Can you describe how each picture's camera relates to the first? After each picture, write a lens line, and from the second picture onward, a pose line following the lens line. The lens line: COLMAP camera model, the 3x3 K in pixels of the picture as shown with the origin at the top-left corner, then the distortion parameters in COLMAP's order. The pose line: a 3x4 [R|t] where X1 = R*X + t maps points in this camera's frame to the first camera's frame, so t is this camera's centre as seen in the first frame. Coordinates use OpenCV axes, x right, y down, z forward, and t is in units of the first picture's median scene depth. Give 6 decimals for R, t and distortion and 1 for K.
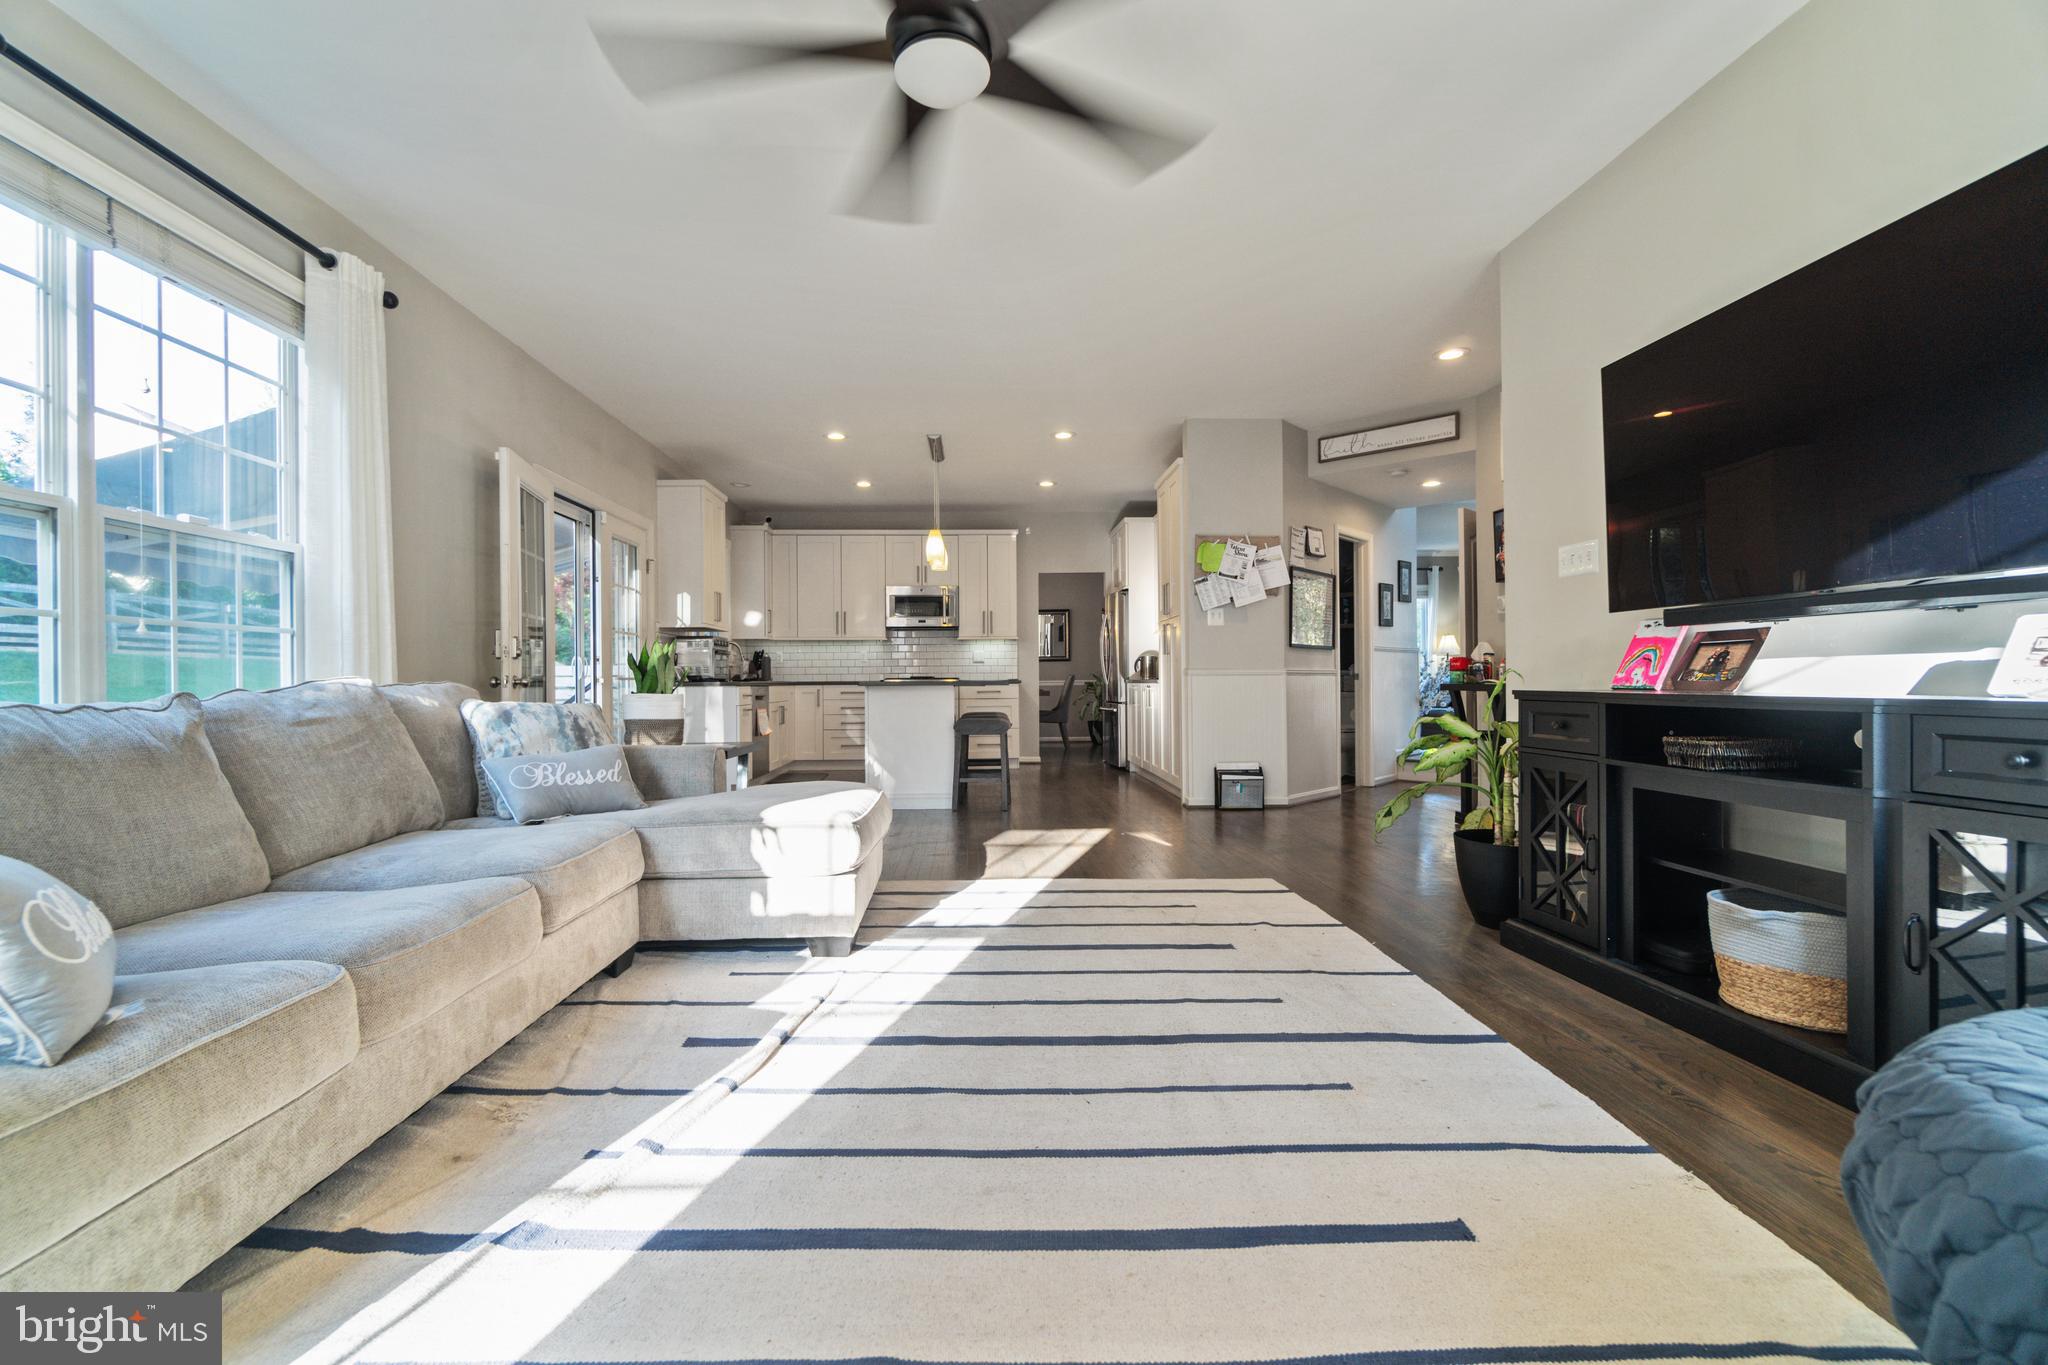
lens RADIAL K [[882.7, 0, 997.9], [0, 882.7, 680.8], [0, 0, 1]] dist [-0.006458, 0.000258]
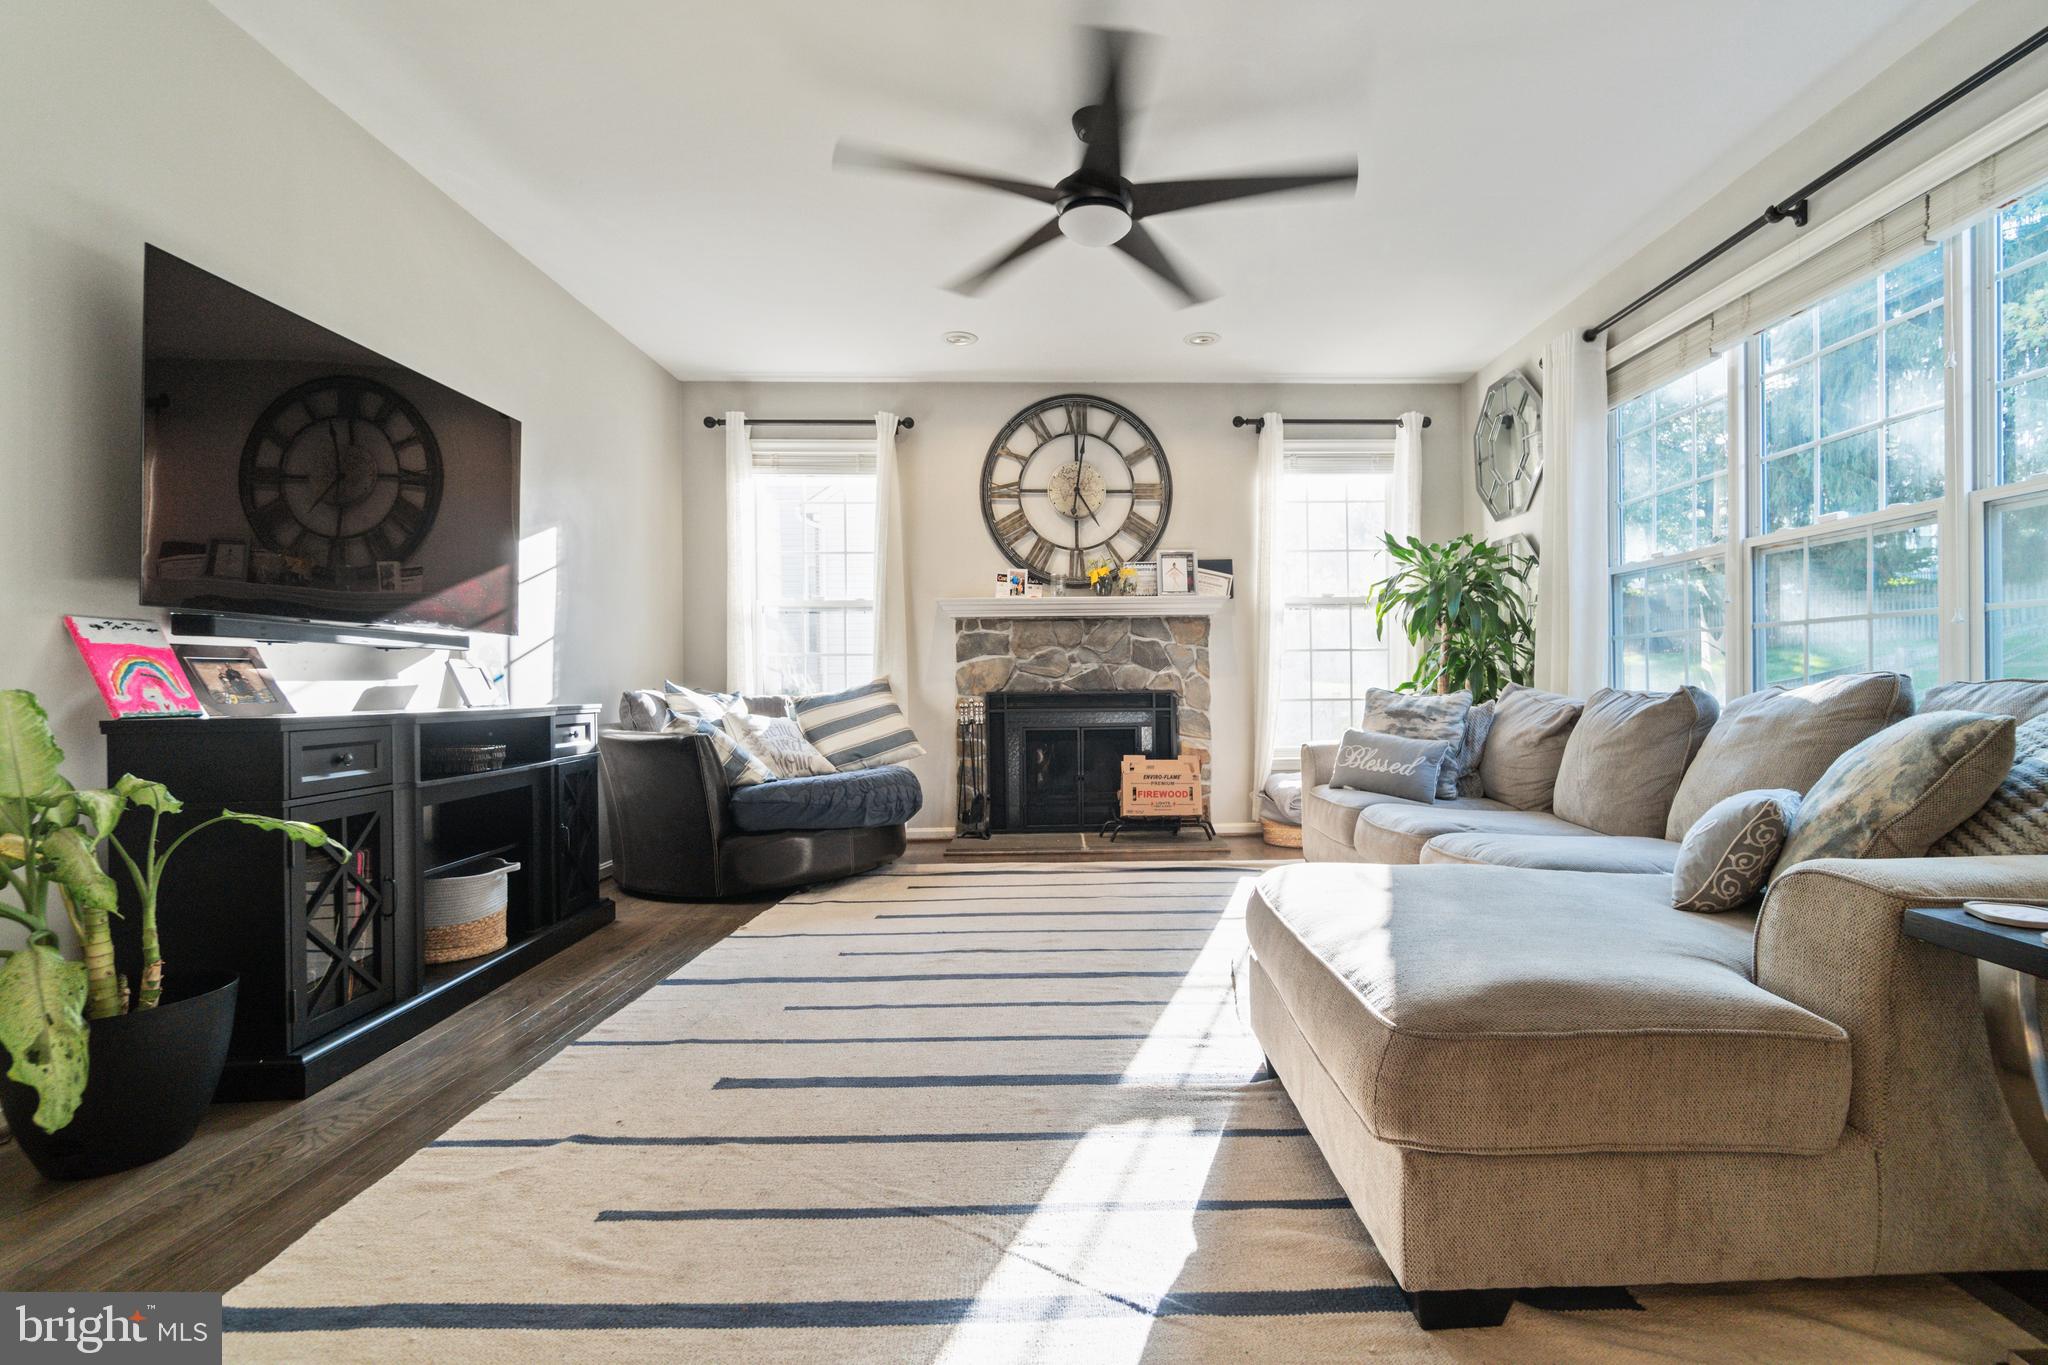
lens RADIAL K [[915.7, 0, 1089.8], [0, 915.7, 682.4], [0, 0, 1]] dist [-0.004104, -0.000070]
pose [[-0.999744, 0.017366, -0.014471, -0.010190], [0.017349, 0.999849, 0.001306, -0.002479], [0.014491, 0.001054, -0.999894, 0.733664]]
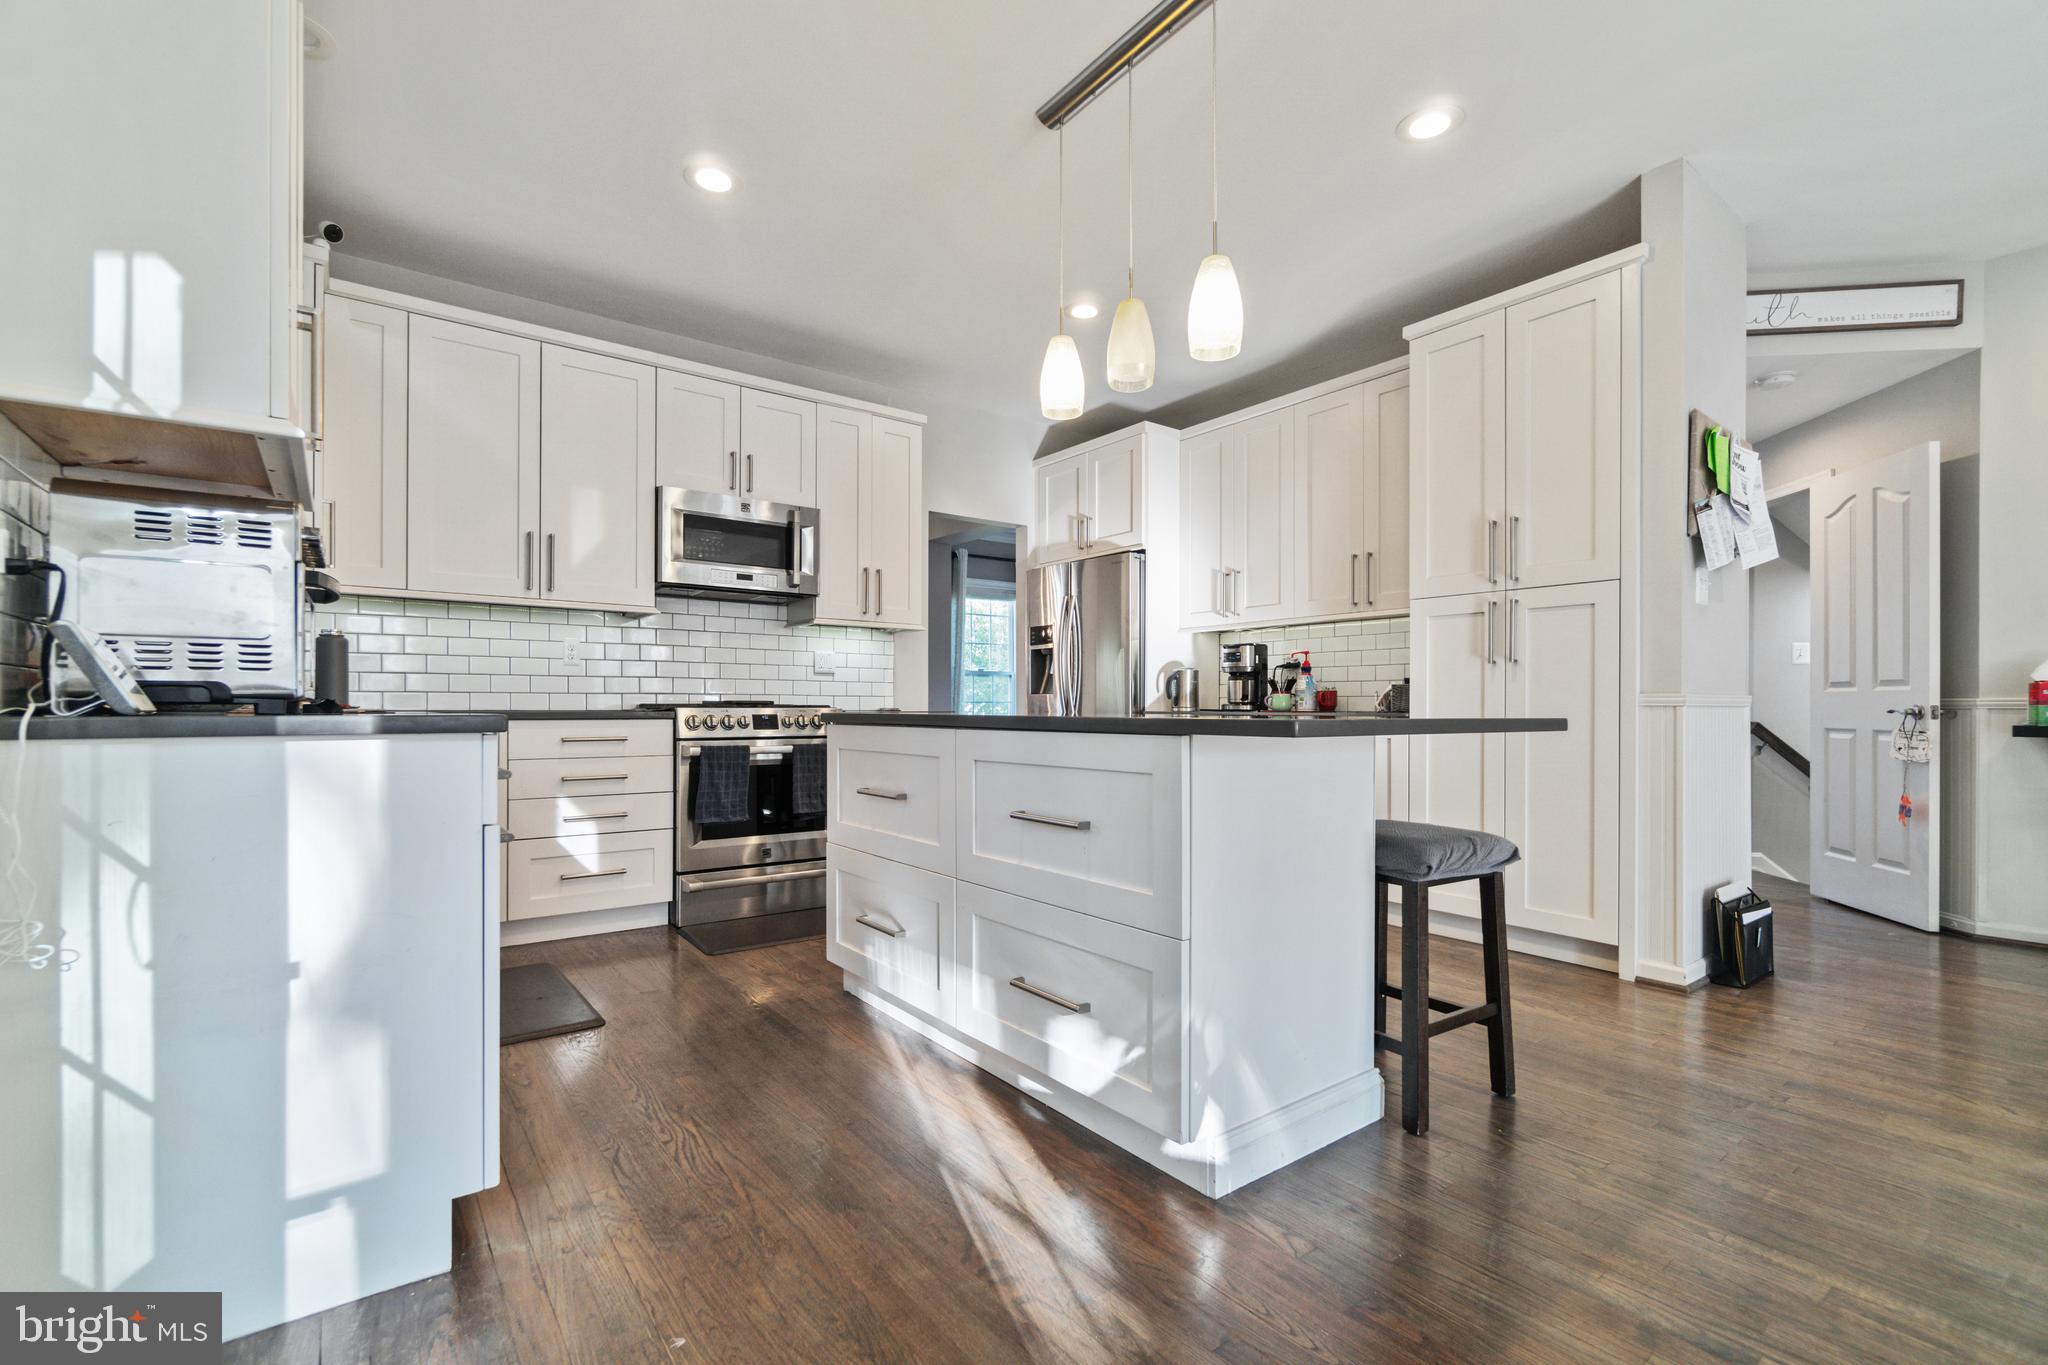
lens RADIAL K [[894.1, 0, 1013.8], [0, 894.1, 707.3], [0, 0, 1]] dist [-0.000566, 0.001151]
pose [[0.814610, 0.009081, 0.579938, -0.314007], [-0.007952, 0.999958, -0.004489, -0.000737], [-0.579955, -0.000955, 0.814648, 0.738086]]
